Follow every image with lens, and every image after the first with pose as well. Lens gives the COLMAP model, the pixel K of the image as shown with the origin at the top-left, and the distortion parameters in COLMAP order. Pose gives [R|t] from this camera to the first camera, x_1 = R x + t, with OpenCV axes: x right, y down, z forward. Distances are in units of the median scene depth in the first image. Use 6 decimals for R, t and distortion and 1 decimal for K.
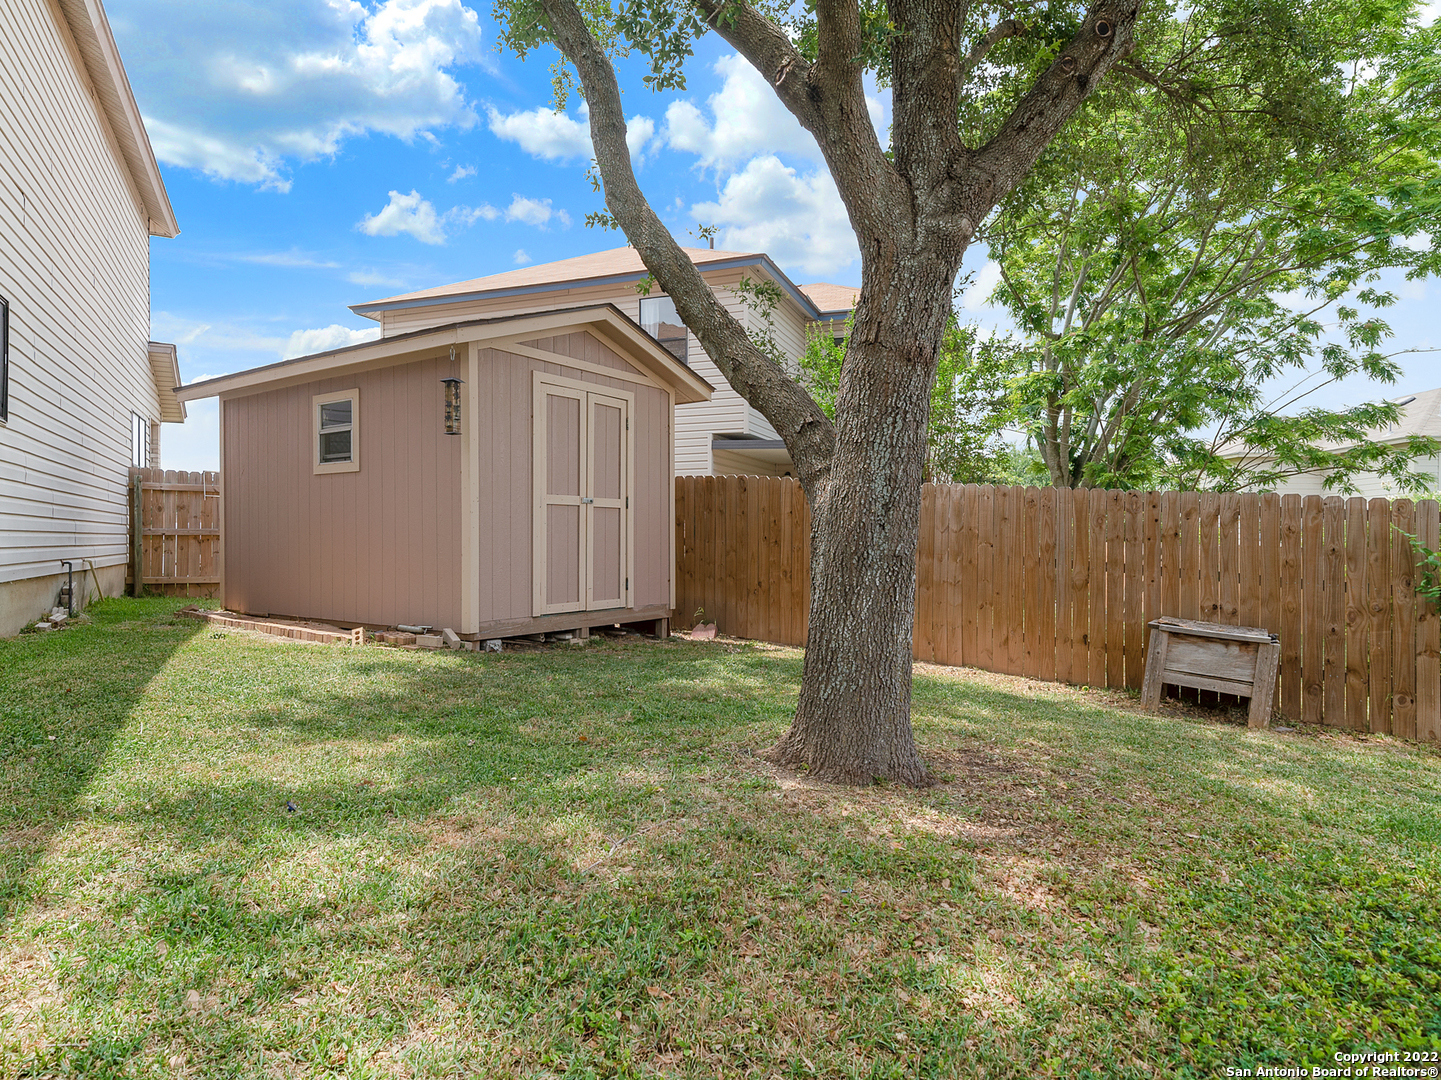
lens RADIAL K [[837.6, 0, 716.8], [0, 837.6, 544.9], [0, 0, 1]] dist [-0.008743, -0.001152]
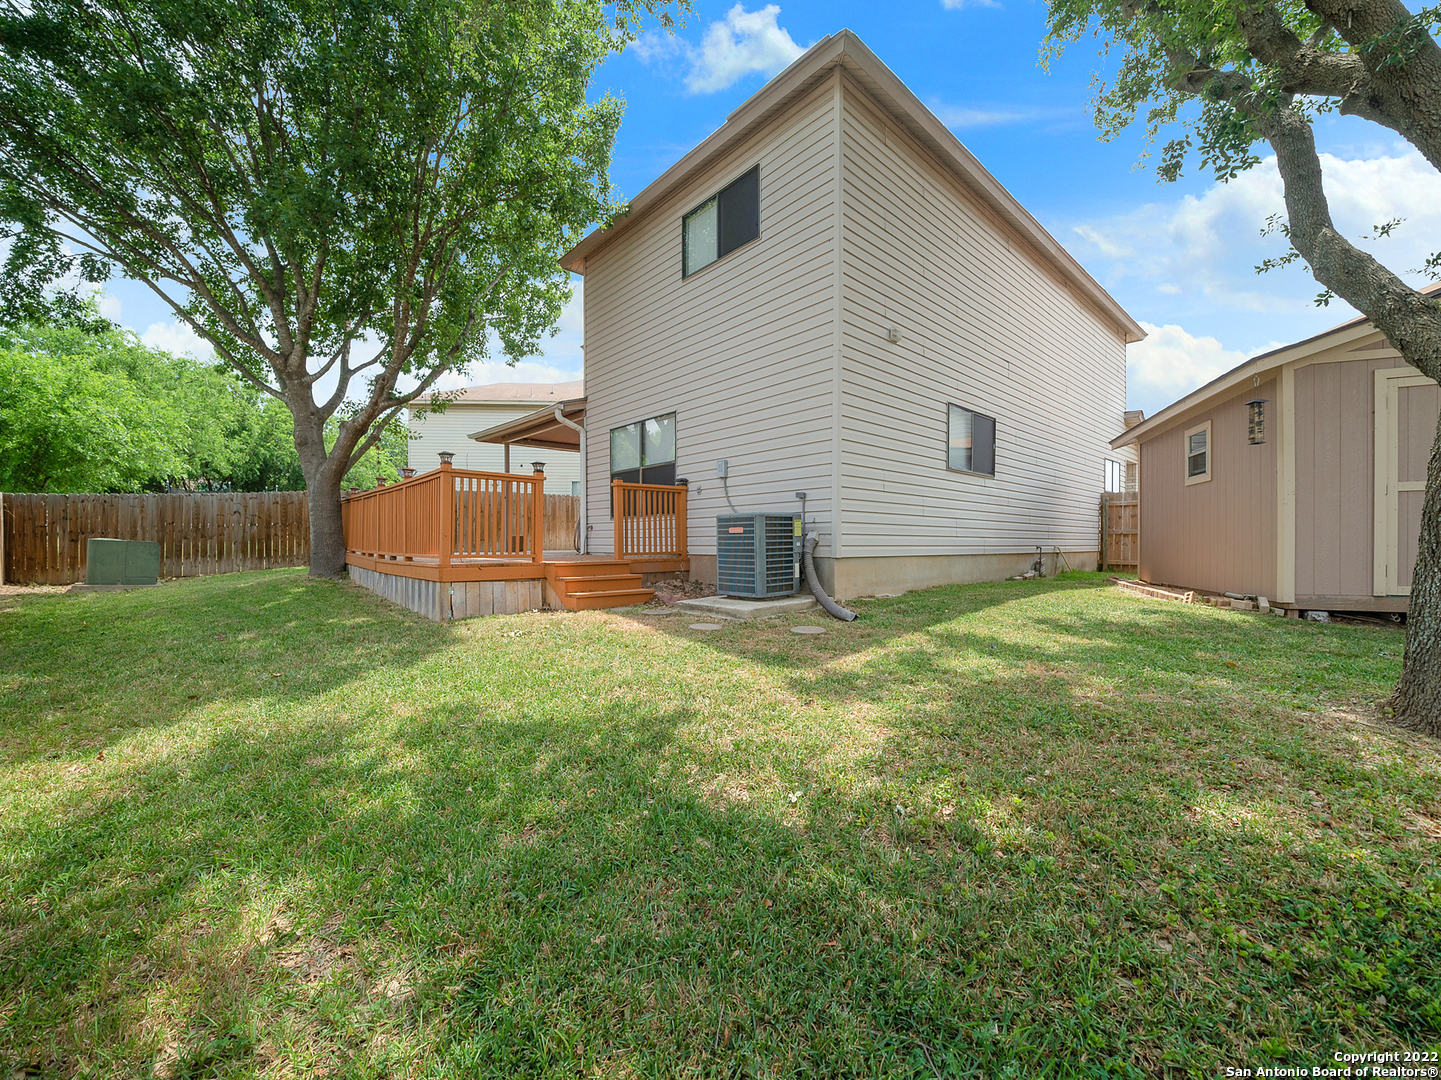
lens RADIAL K [[566.4, 0, 717.1], [0, 566.4, 543.7], [0, 0, 1]] dist [-0.003159, -0.000753]
pose [[0.251797, -0.005079, -0.967767, 0.284472], [-0.004277, 0.999971, -0.006361, 0.027000], [0.967771, 0.005741, 0.251768, -0.014338]]
